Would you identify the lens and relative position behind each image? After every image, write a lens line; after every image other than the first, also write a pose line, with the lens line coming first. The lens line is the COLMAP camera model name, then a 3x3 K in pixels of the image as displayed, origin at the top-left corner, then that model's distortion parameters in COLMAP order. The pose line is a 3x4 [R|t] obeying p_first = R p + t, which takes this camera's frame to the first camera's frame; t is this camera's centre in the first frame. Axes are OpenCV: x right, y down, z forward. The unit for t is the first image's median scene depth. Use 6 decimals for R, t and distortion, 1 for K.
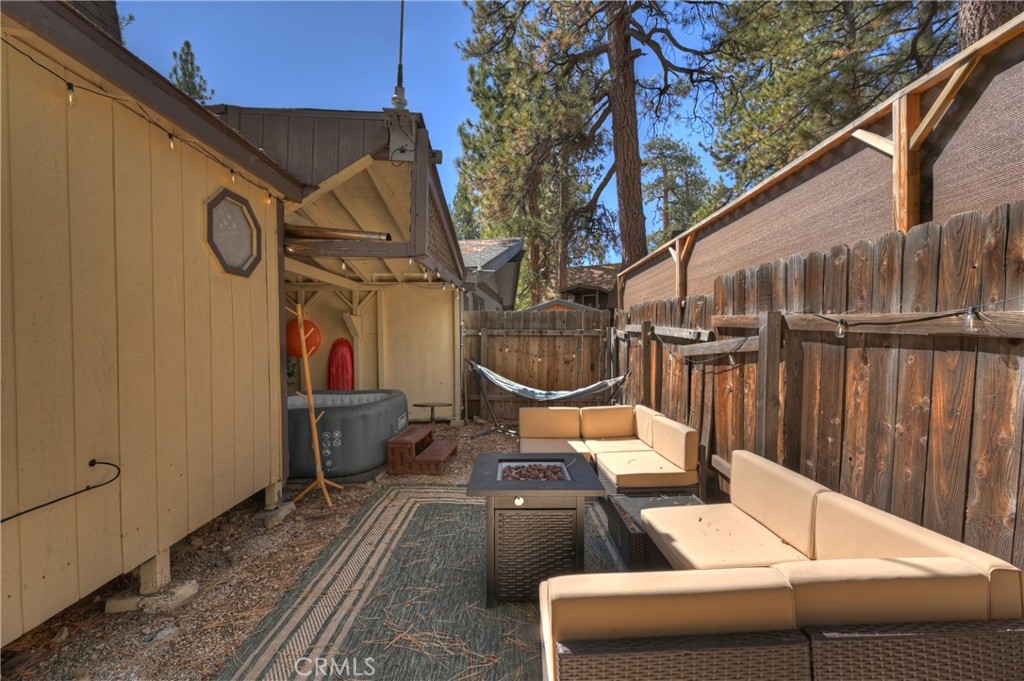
lens RADIAL K [[404.5, 0, 515.4], [0, 404.5, 342.3], [0, 0, 1]] dist [0.001514, -0.000535]
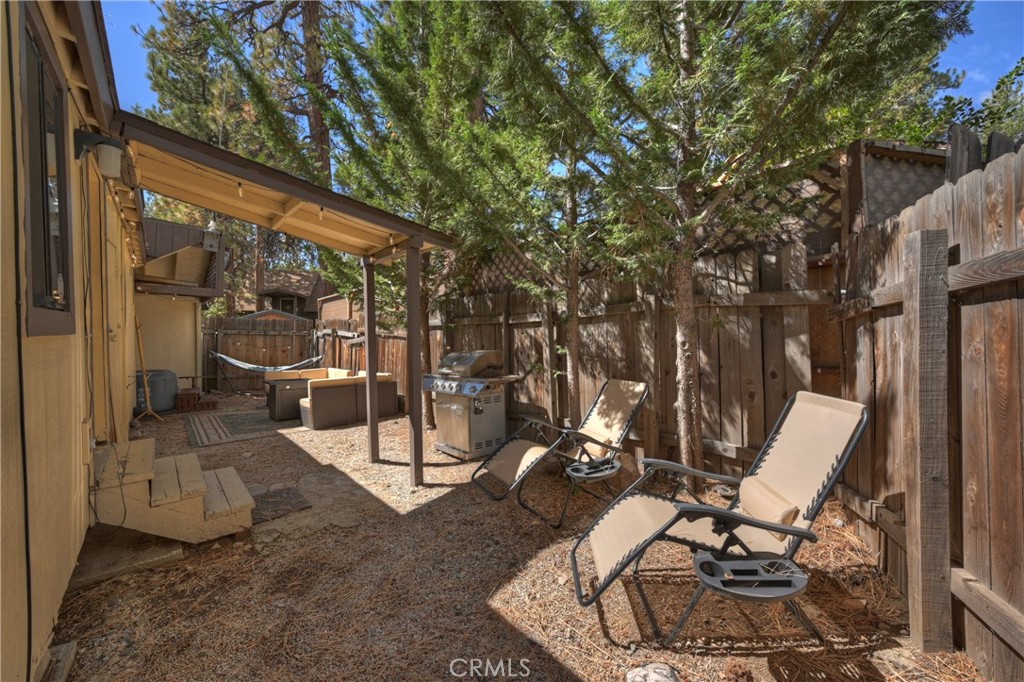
lens RADIAL K [[407.1, 0, 514.1], [0, 407.1, 341.7], [0, 0, 1]] dist [0.000396, -0.000030]
pose [[0.760074, 0.003297, 0.649829, -0.307327], [-0.001125, 0.999992, -0.003759, 0.021274], [-0.649836, 0.002126, 0.760072, -1.108096]]
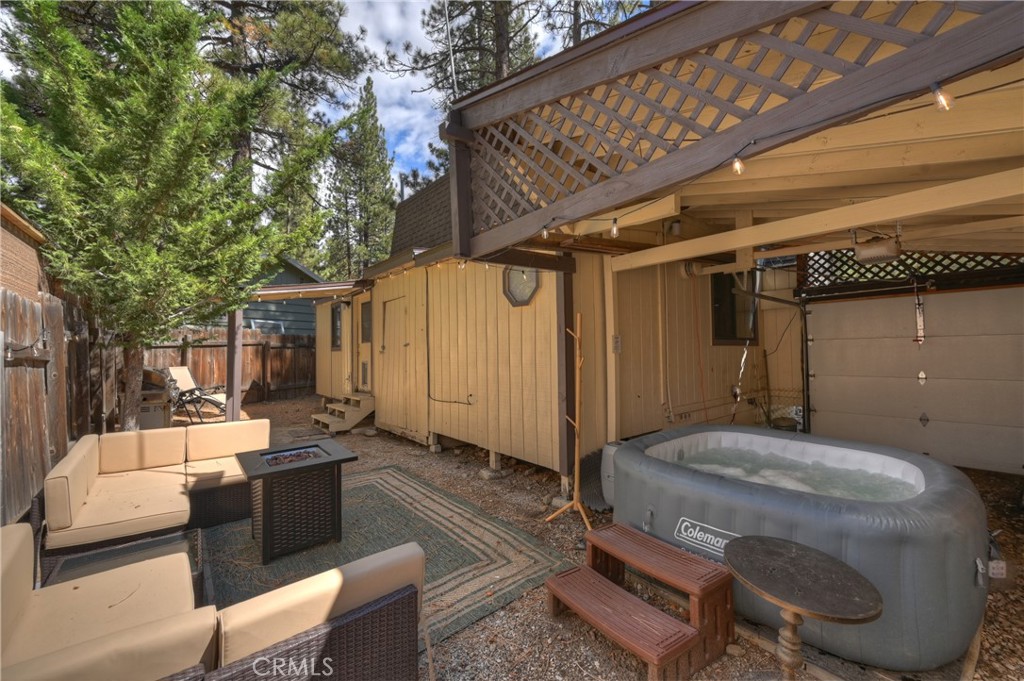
lens RADIAL K [[404.5, 0, 511.1], [0, 404.5, 342.9], [0, 0, 1]] dist [0.001514, -0.000535]
pose [[-0.779420, 0.000929, -0.626501, 0.167312], [0.007452, 0.999942, -0.007788, -0.008935], [0.626457, -0.010739, -0.779382, 1.313225]]
